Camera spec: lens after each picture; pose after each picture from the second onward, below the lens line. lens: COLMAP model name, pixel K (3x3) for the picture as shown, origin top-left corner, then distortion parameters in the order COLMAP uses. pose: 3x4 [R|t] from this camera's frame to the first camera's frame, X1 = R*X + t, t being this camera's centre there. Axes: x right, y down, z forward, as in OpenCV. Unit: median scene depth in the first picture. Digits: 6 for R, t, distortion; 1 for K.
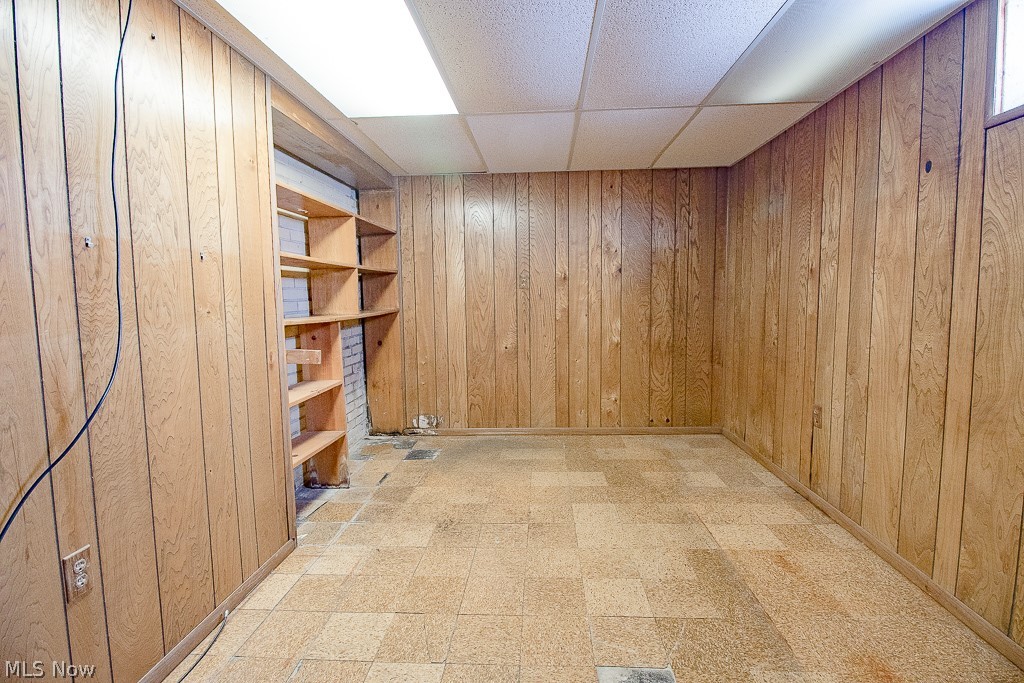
lens RADIAL K [[472.5, 0, 514.1], [0, 472.5, 334.4], [0, 0, 1]] dist [0.002366, -0.012919]
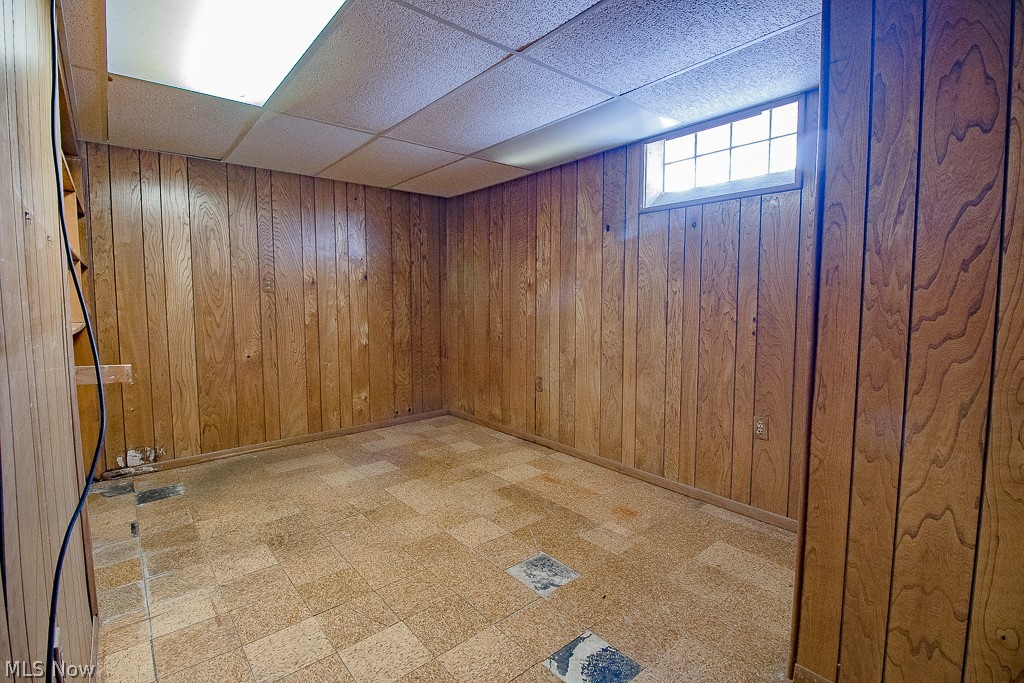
lens RADIAL K [[472.5, 0, 514.1], [0, 472.5, 334.4], [0, 0, 1]] dist [0.002366, -0.012919]
pose [[0.725431, -0.037826, 0.687254, -0.301610], [0.047818, 0.998846, 0.004501, 0.006457], [-0.686631, 0.029598, 0.726403, -0.014431]]
